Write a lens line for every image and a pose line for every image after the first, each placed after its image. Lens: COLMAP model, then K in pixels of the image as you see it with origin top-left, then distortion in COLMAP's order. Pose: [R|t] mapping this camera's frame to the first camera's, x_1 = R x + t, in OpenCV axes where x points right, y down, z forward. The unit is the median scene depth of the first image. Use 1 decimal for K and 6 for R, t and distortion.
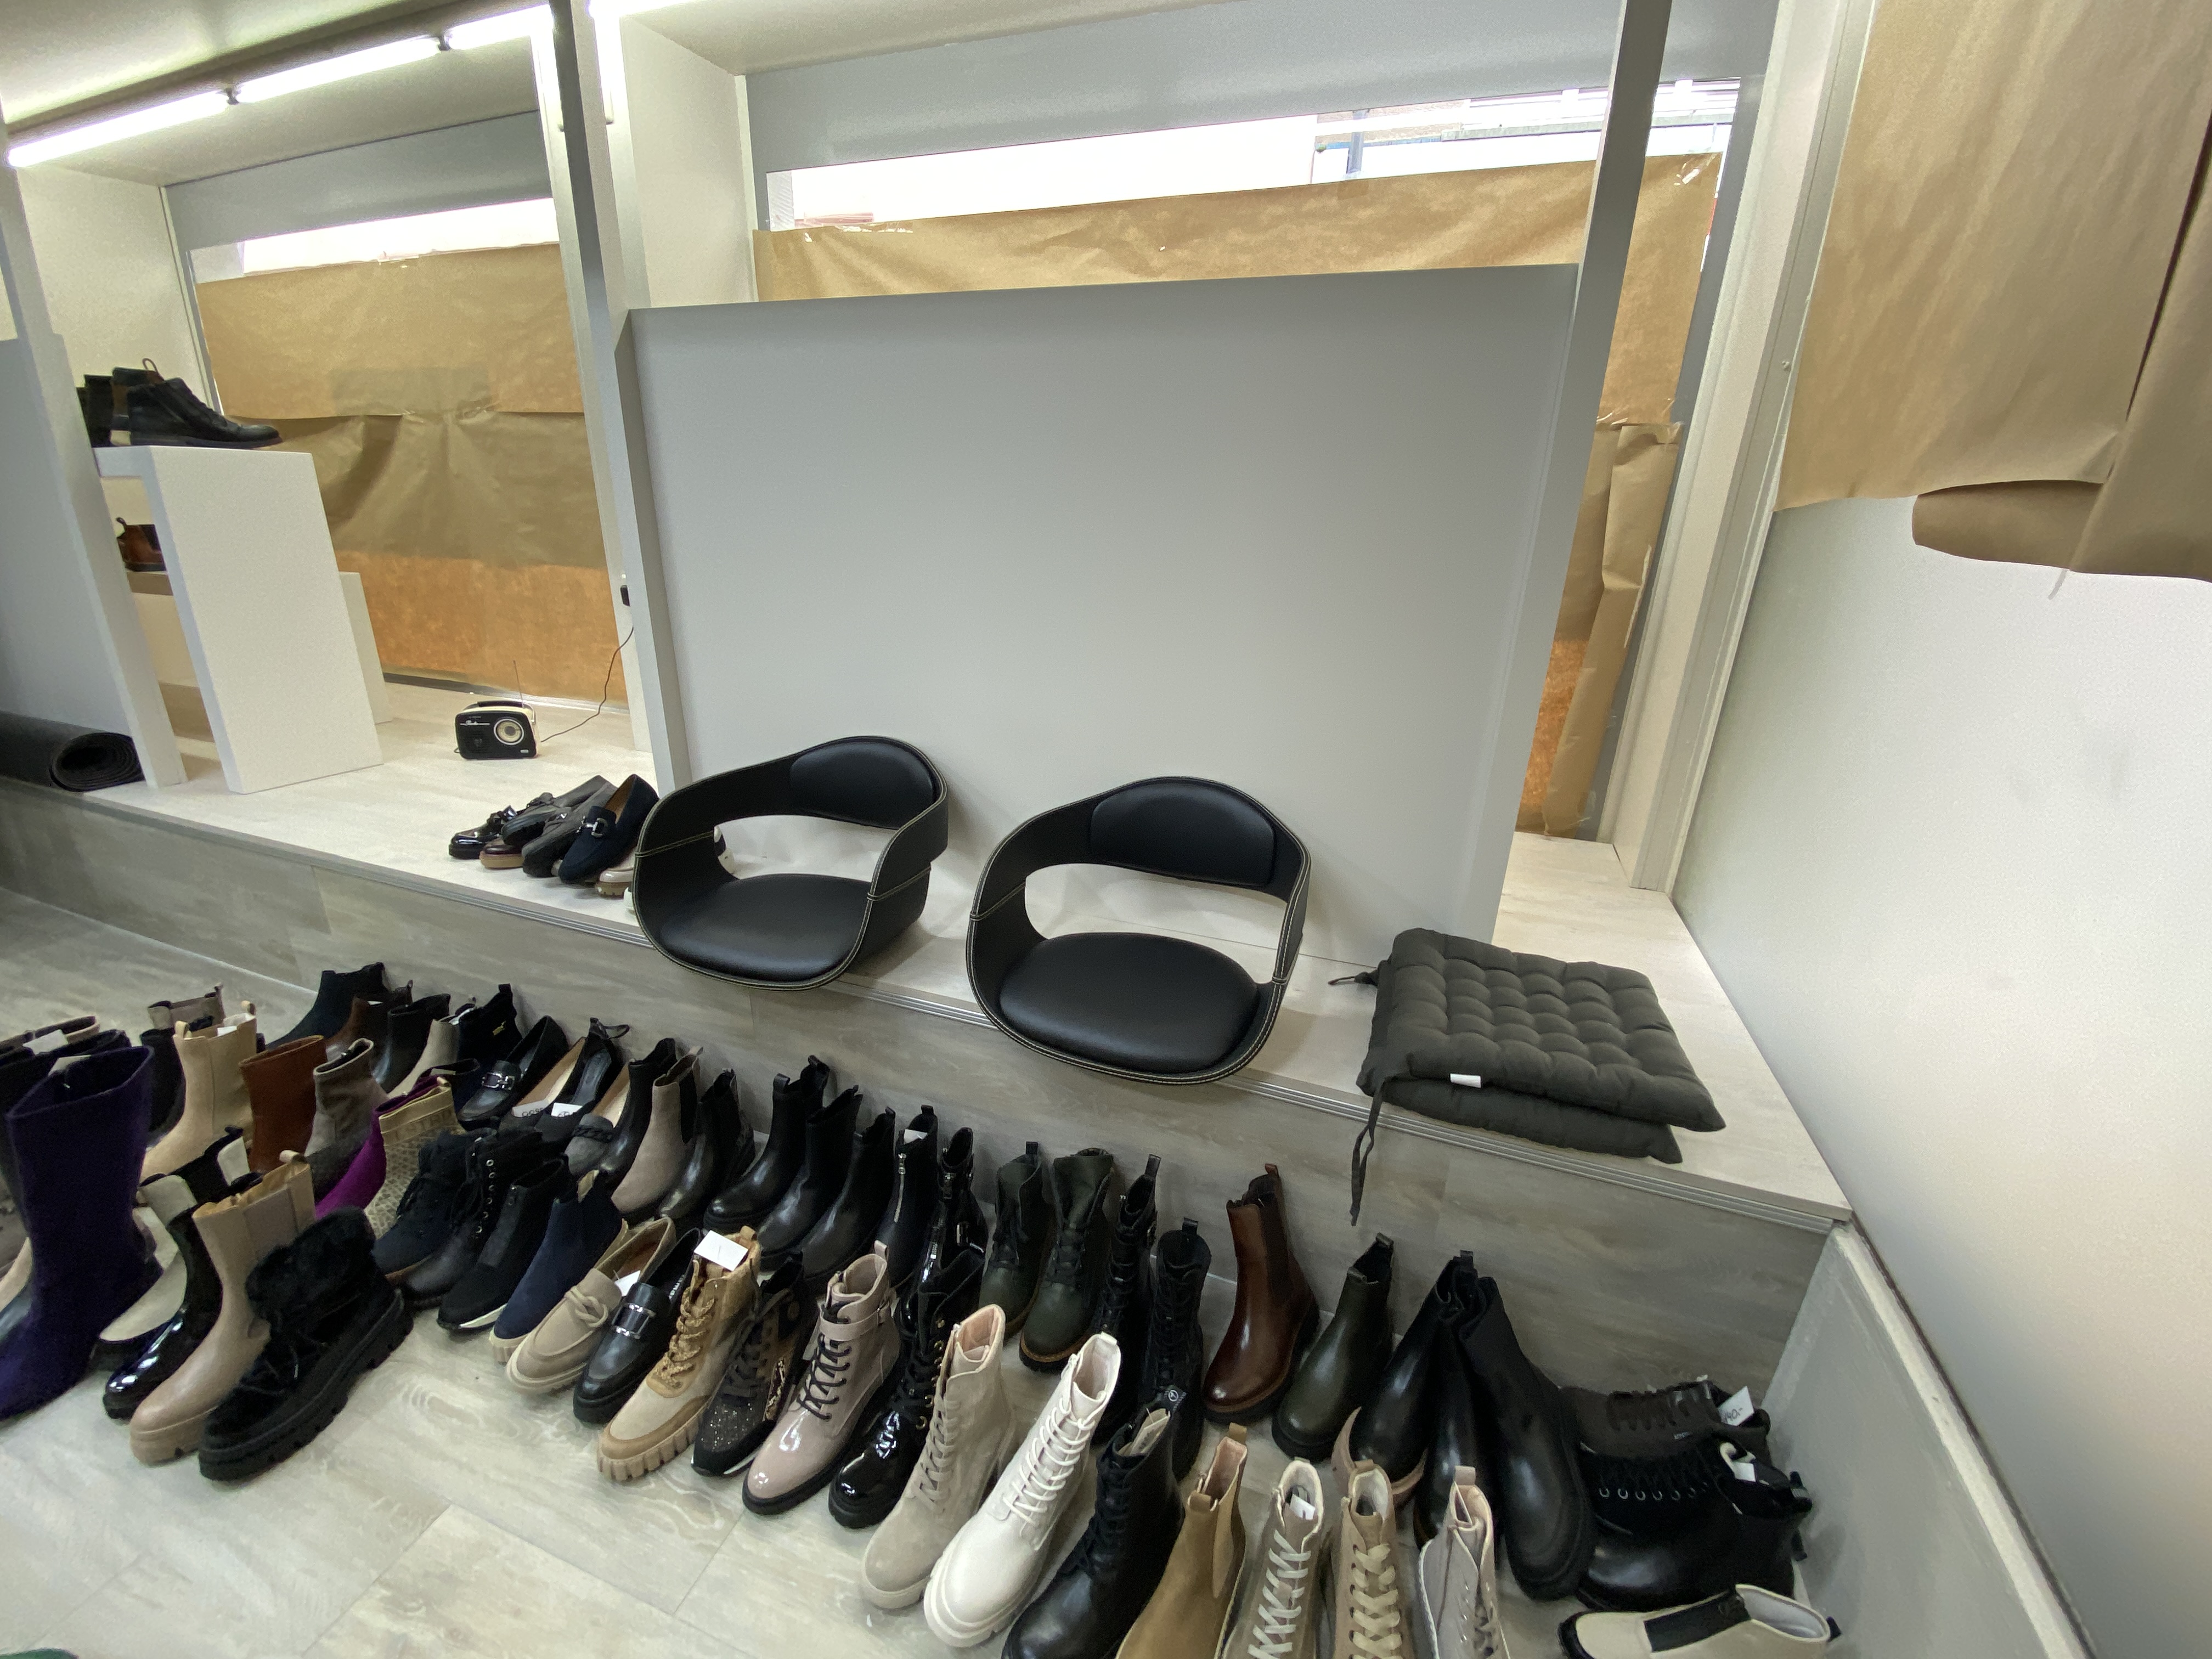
lens RADIAL K [[885.1, 0, 1104.3], [0, 885.1, 832.2], [0, 0, 1]] dist [0.001464, -0.000339]
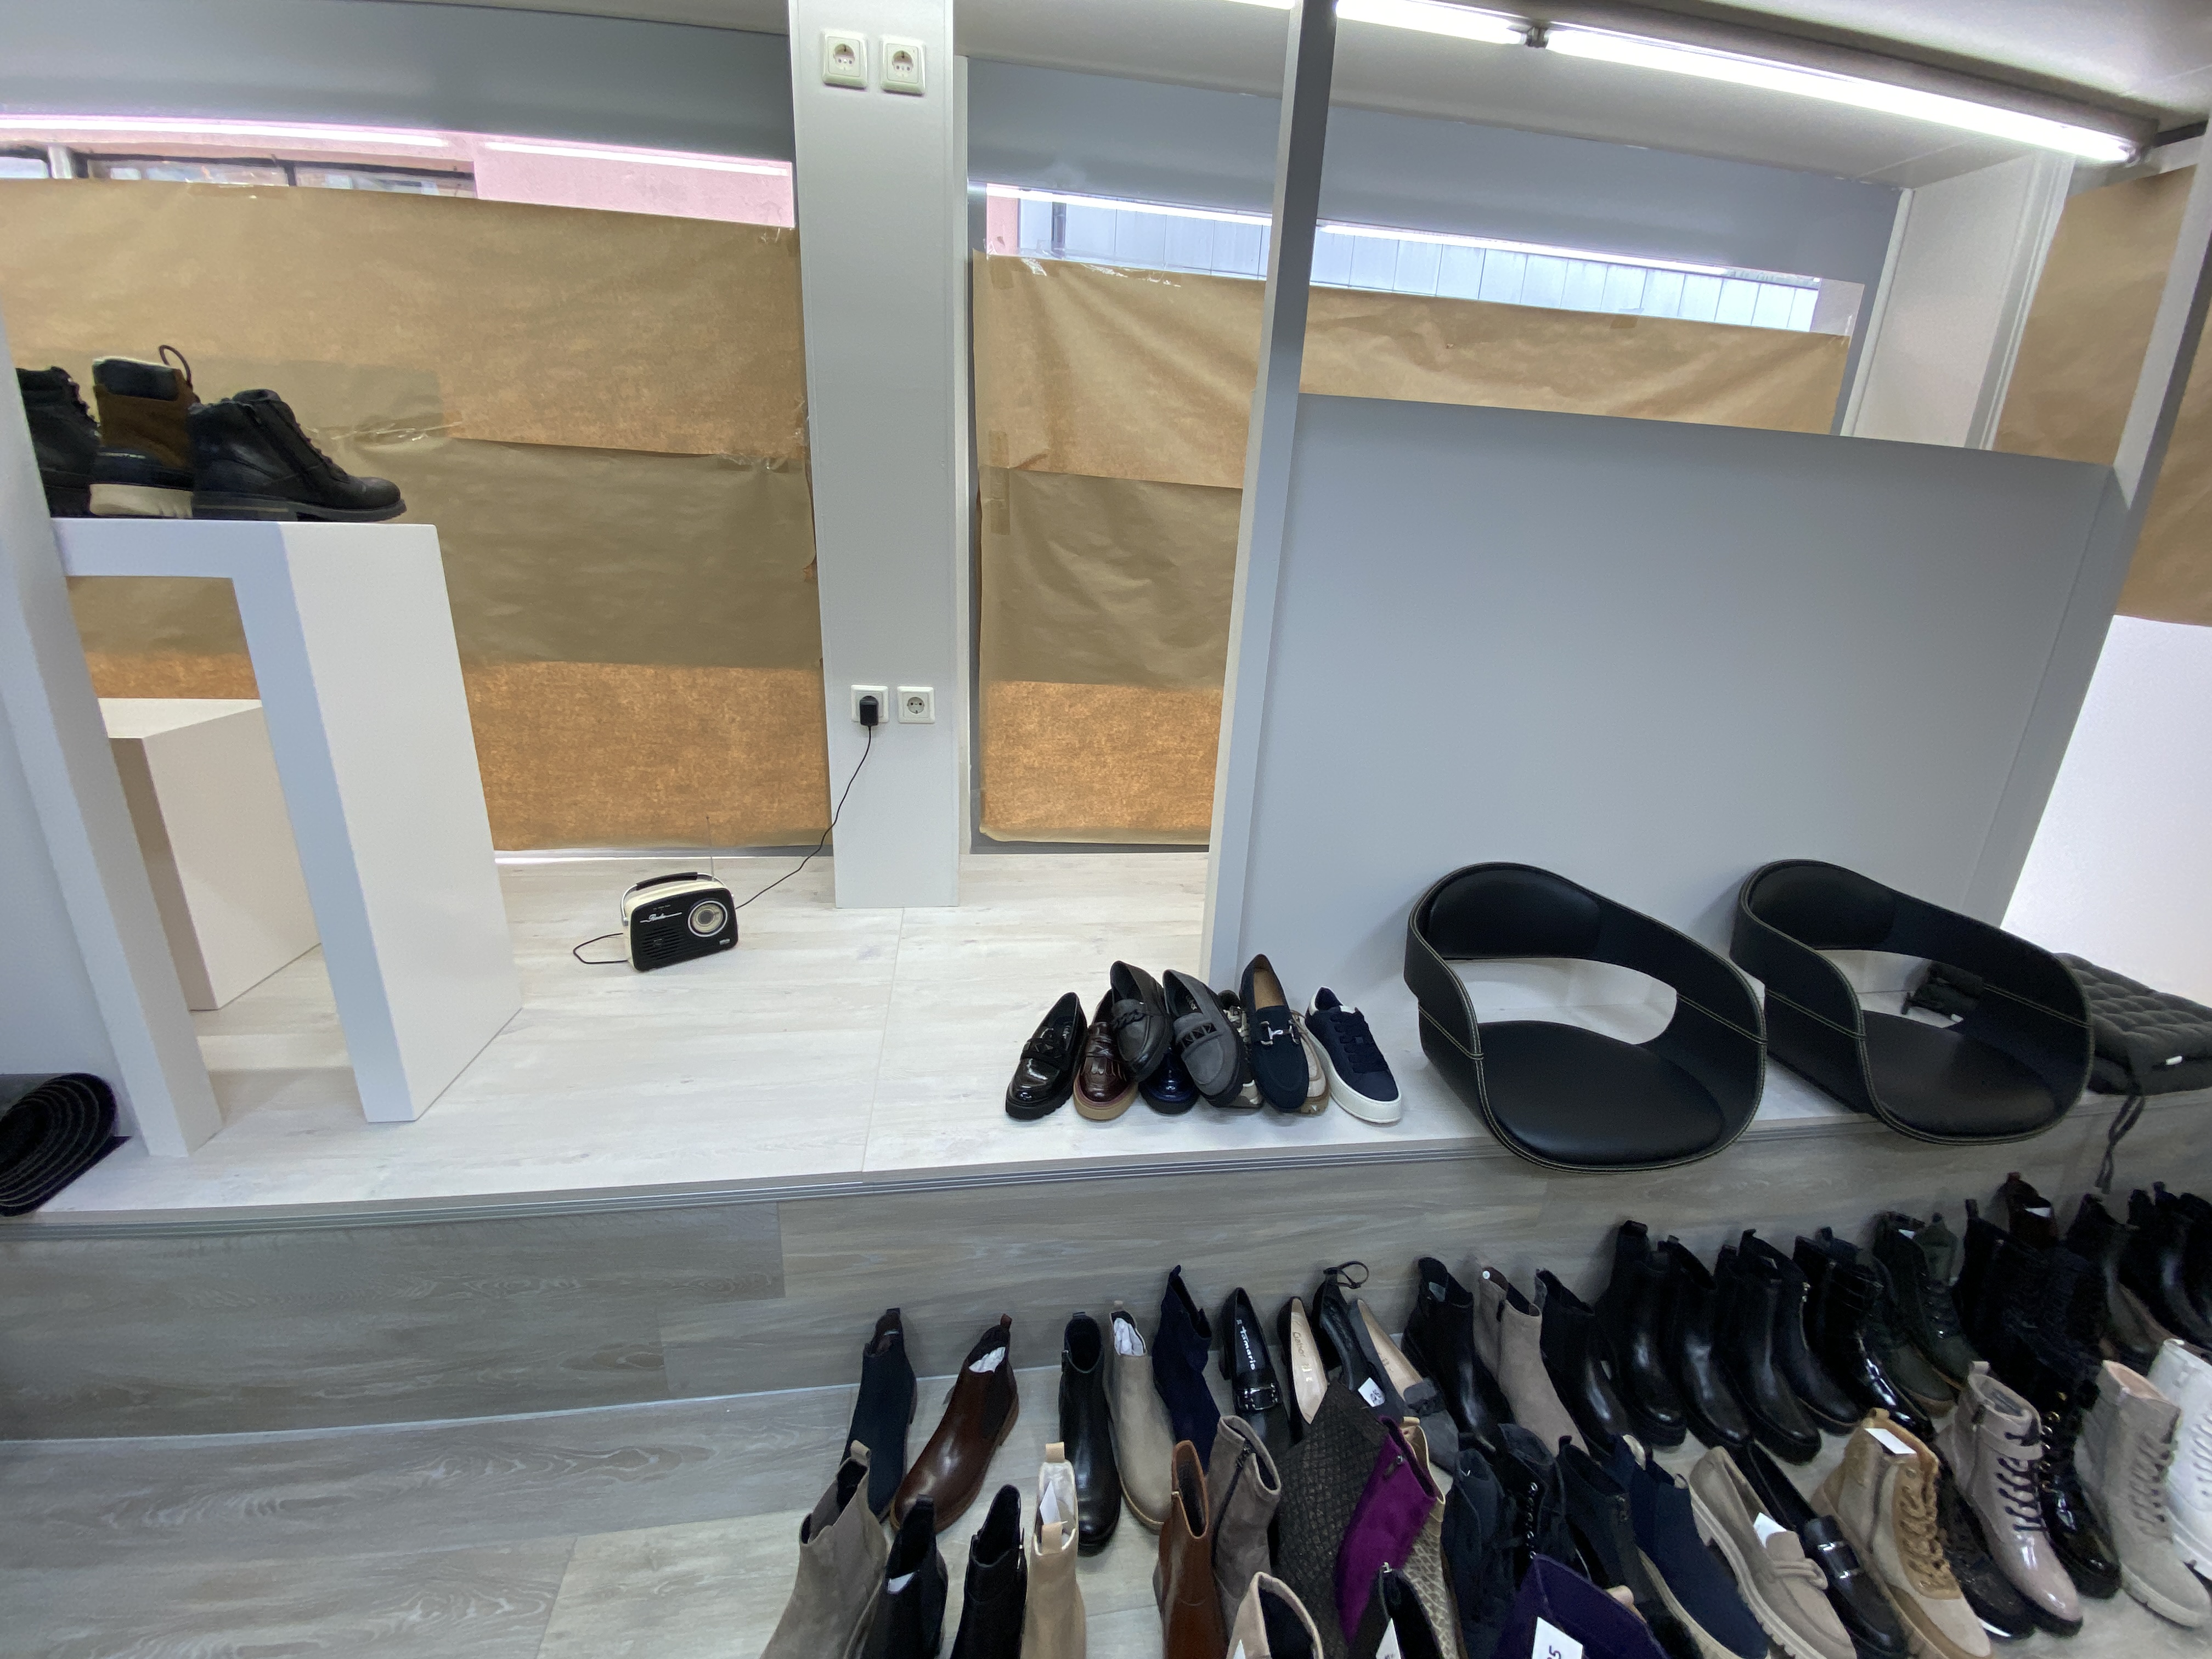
lens RADIAL K [[885.1, 0, 1104.3], [0, 885.1, 832.2], [0, 0, 1]] dist [0.001464, -0.000339]
pose [[0.877492, -0.140473, 0.458558, -0.818461], [0.147216, 0.988877, 0.021218, -0.172383], [-0.456438, 0.048888, 0.888411, 0.282542]]
